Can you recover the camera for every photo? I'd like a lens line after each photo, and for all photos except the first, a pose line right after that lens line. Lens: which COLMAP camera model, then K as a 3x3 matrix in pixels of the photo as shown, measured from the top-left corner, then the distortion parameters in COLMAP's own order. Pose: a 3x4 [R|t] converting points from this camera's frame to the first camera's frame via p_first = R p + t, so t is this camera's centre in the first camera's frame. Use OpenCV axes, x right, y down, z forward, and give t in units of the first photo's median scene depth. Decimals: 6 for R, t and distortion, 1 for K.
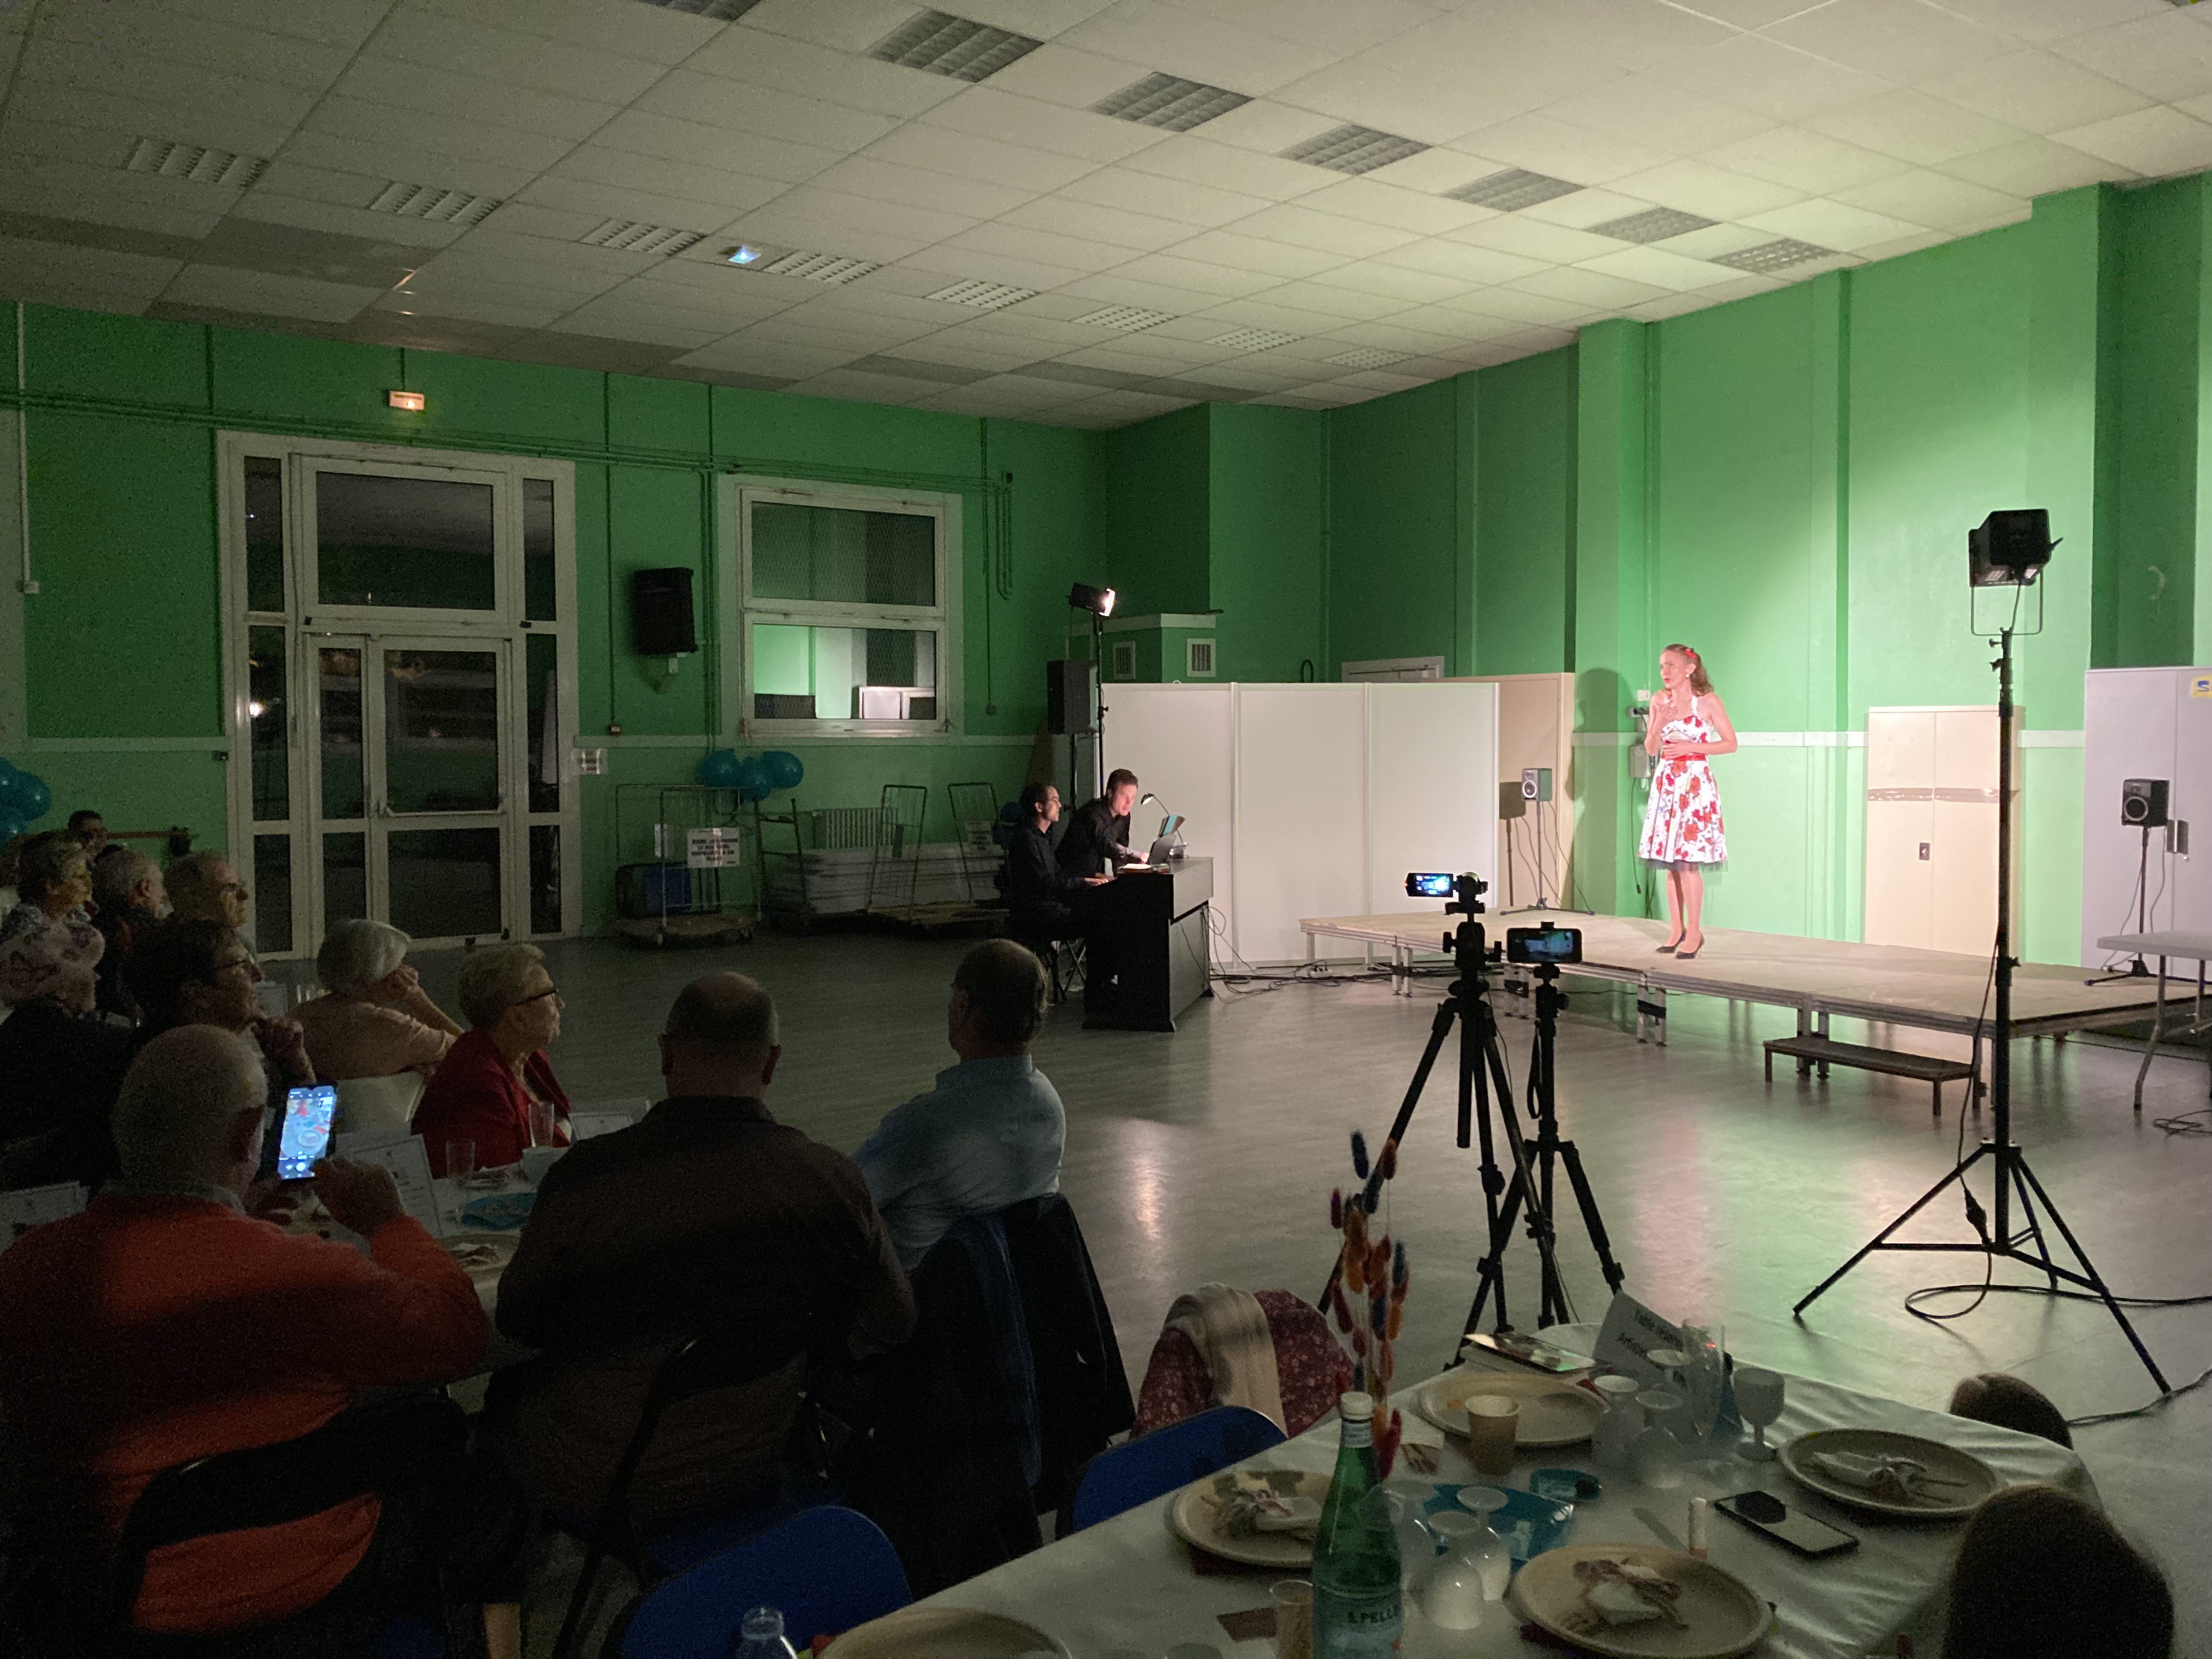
lens RADIAL K [[1798.9, 0, 1102.9], [0, 1798.9, 799.9], [0, 0, 1]] dist [0.018476, -0.016439]
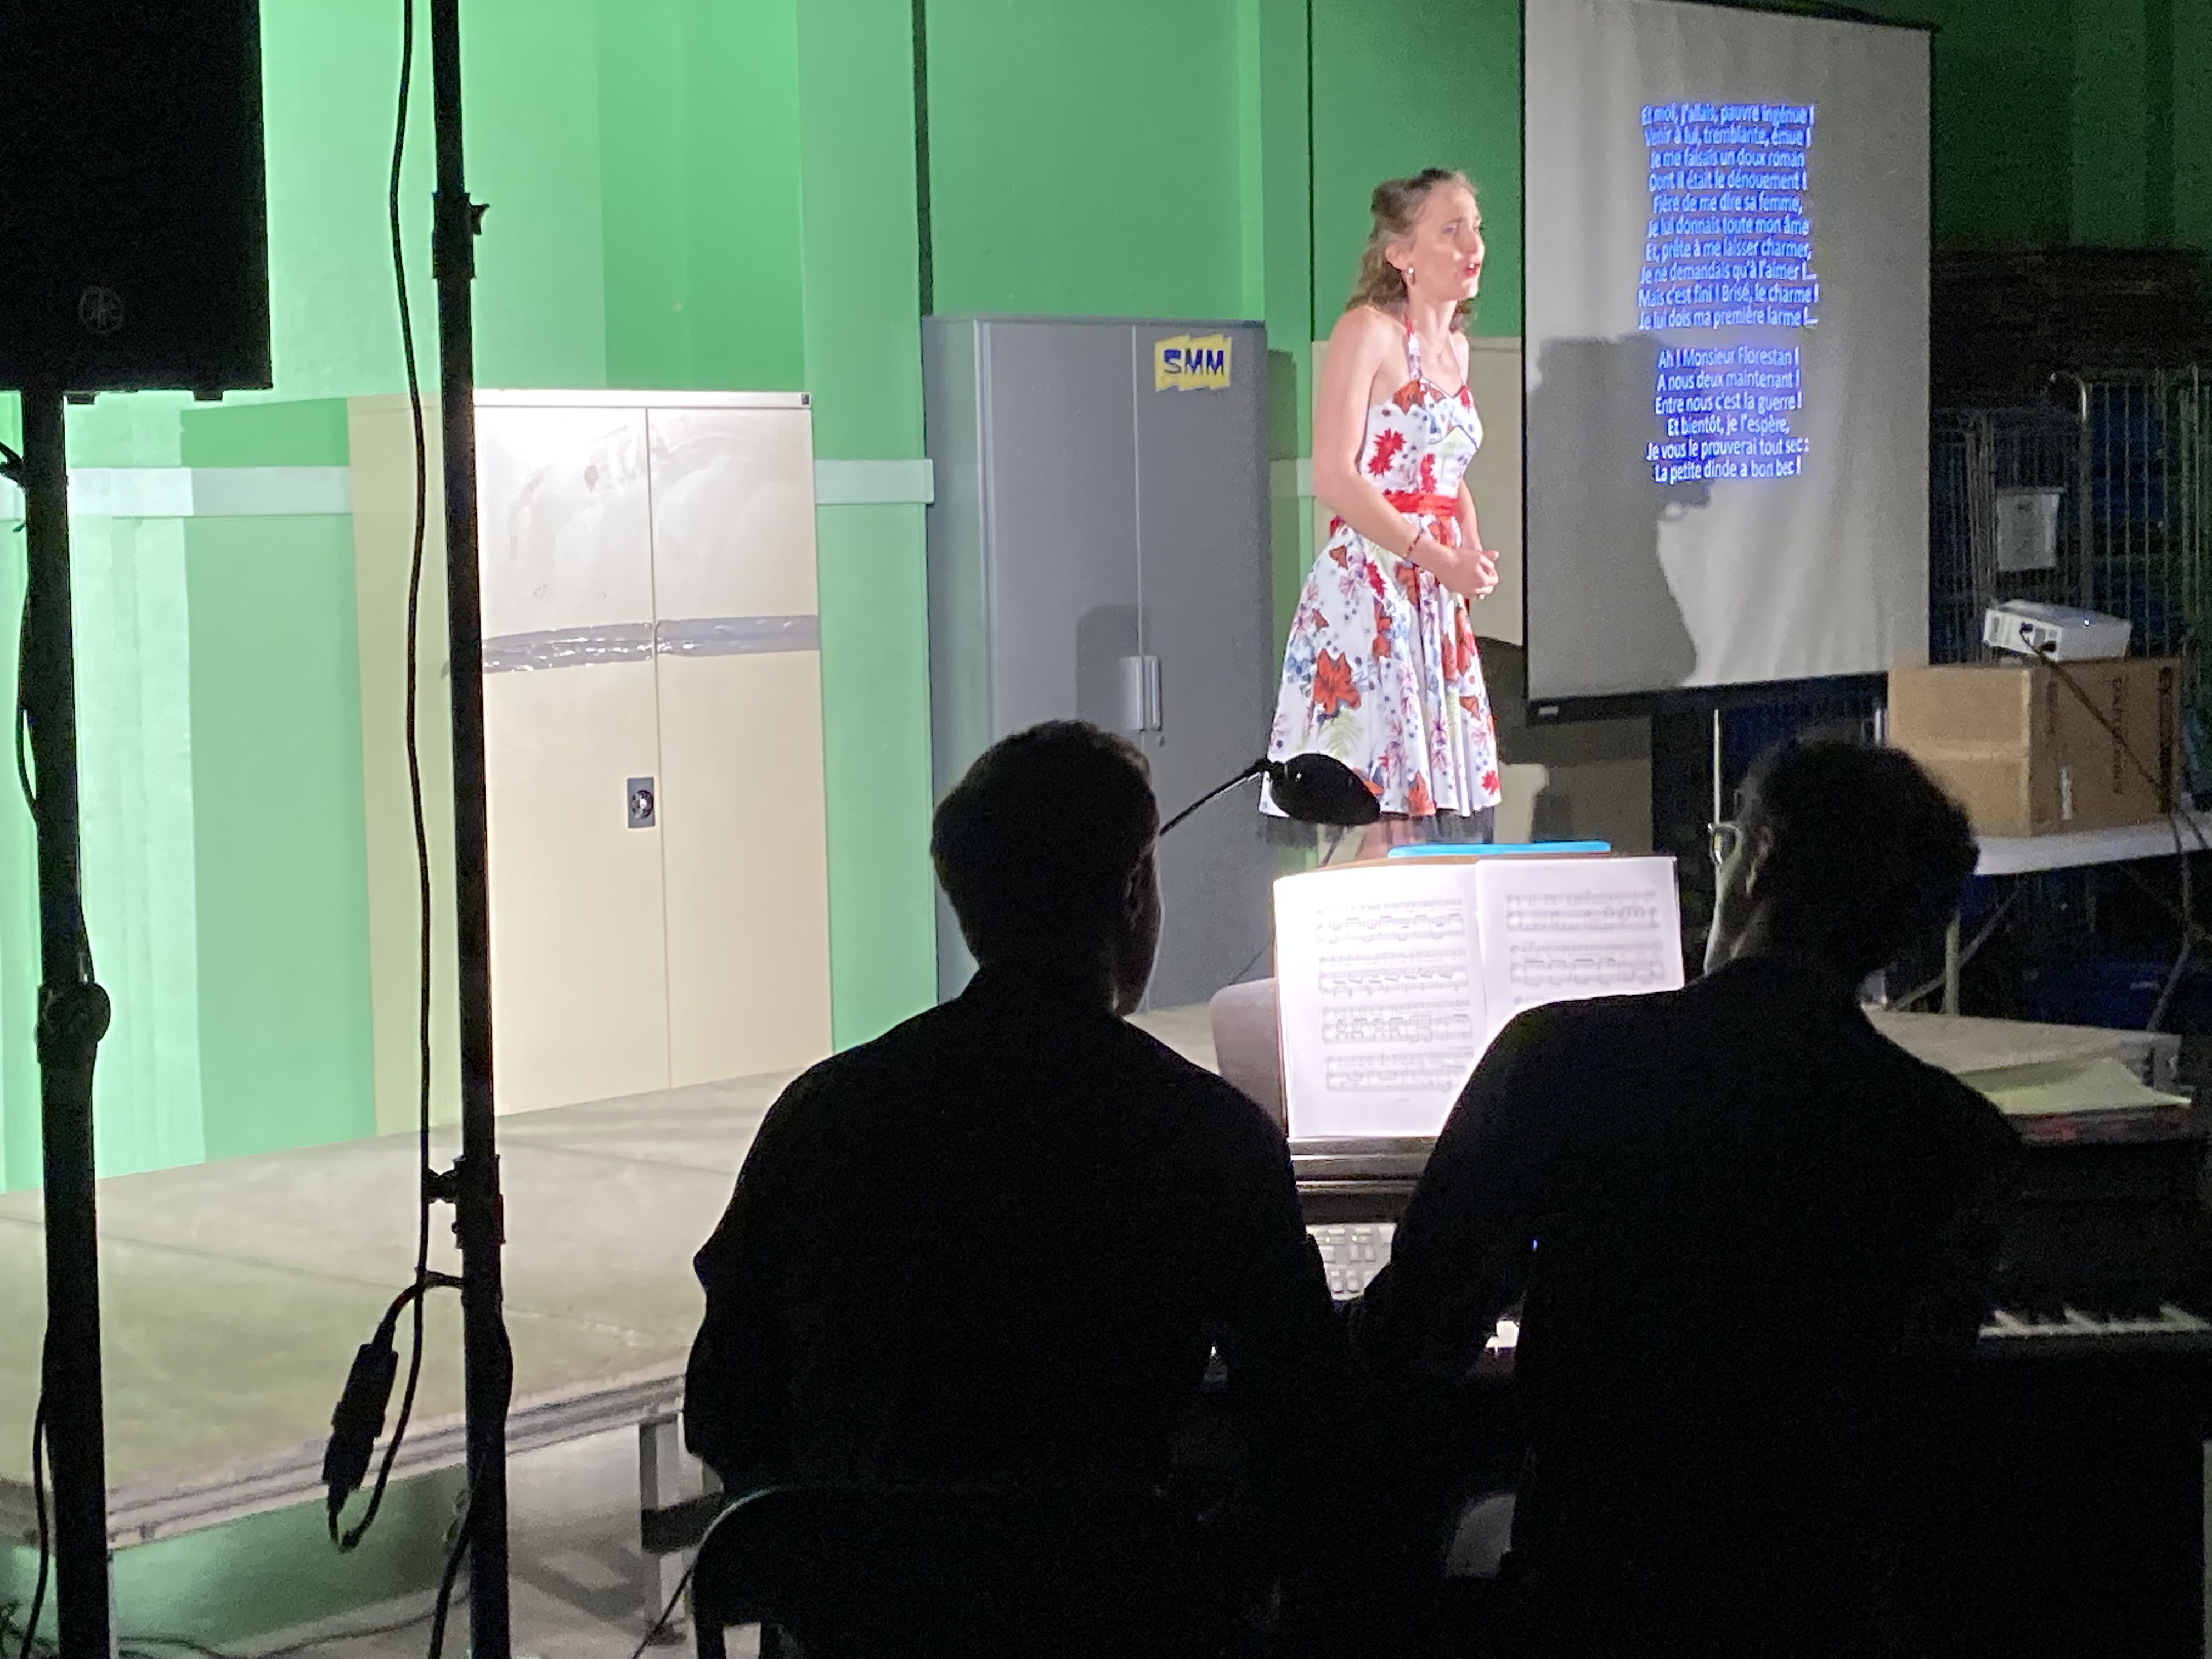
lens RADIAL K [[4083.1, 0, 1097.1], [0, 4083.1, 817.9], [0, 0, 1]] dist [0.097494, 0.000000]
pose [[-0.271947, -0.065485, 0.960081, -0.278168], [0.056353, 0.994886, 0.083821, -0.025124], [-0.960661, 0.076898, -0.266866, 0.927066]]
